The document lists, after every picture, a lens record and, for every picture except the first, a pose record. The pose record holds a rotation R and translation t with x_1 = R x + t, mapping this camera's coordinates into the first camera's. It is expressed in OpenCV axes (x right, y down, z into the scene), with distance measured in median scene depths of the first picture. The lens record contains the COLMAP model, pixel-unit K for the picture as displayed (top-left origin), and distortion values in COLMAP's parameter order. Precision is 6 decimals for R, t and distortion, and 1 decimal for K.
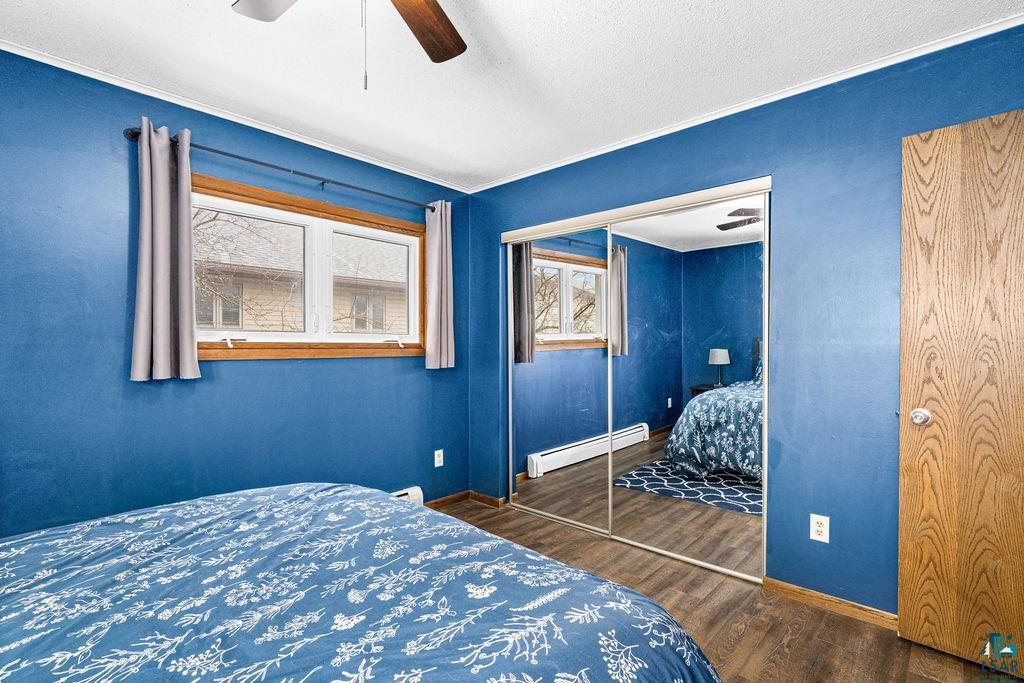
lens RADIAL K [[489.2, 0, 515.6], [0, 489.2, 345.3], [0, 0, 1]] dist [-0.001158, 0.002234]
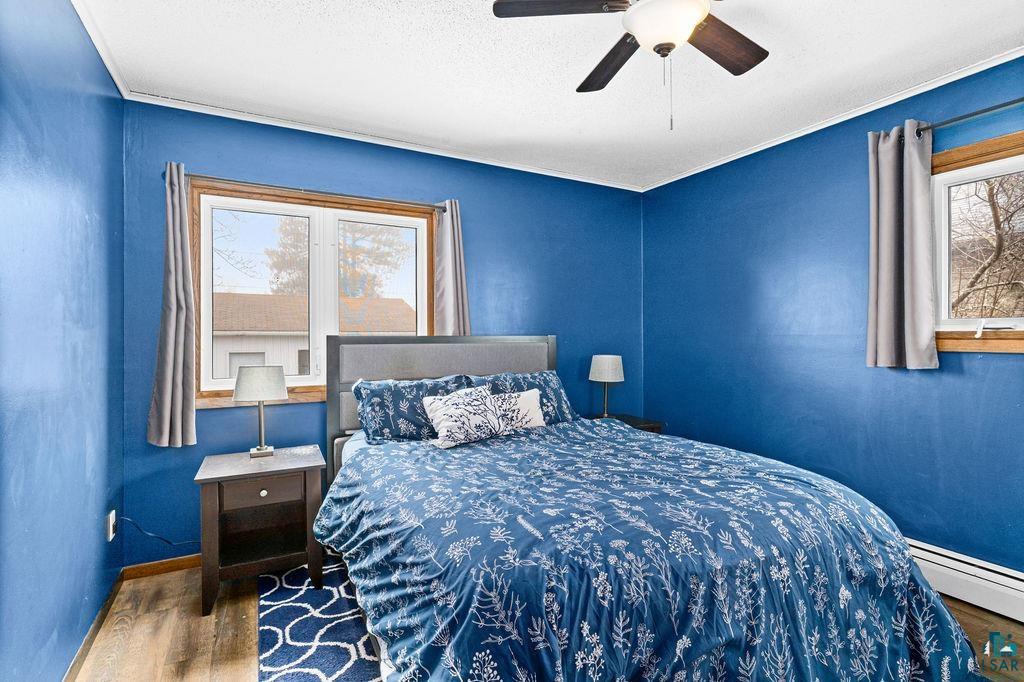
lens RADIAL K [[489.2, 0, 514.4], [0, 489.2, 340.1], [0, 0, 1]] dist [-0.001158, 0.002234]
pose [[-0.332703, 0.007099, -0.943005, 1.149198], [0.007605, 0.999959, 0.004844, -0.003454], [0.943001, -0.005560, -0.332744, 1.210414]]
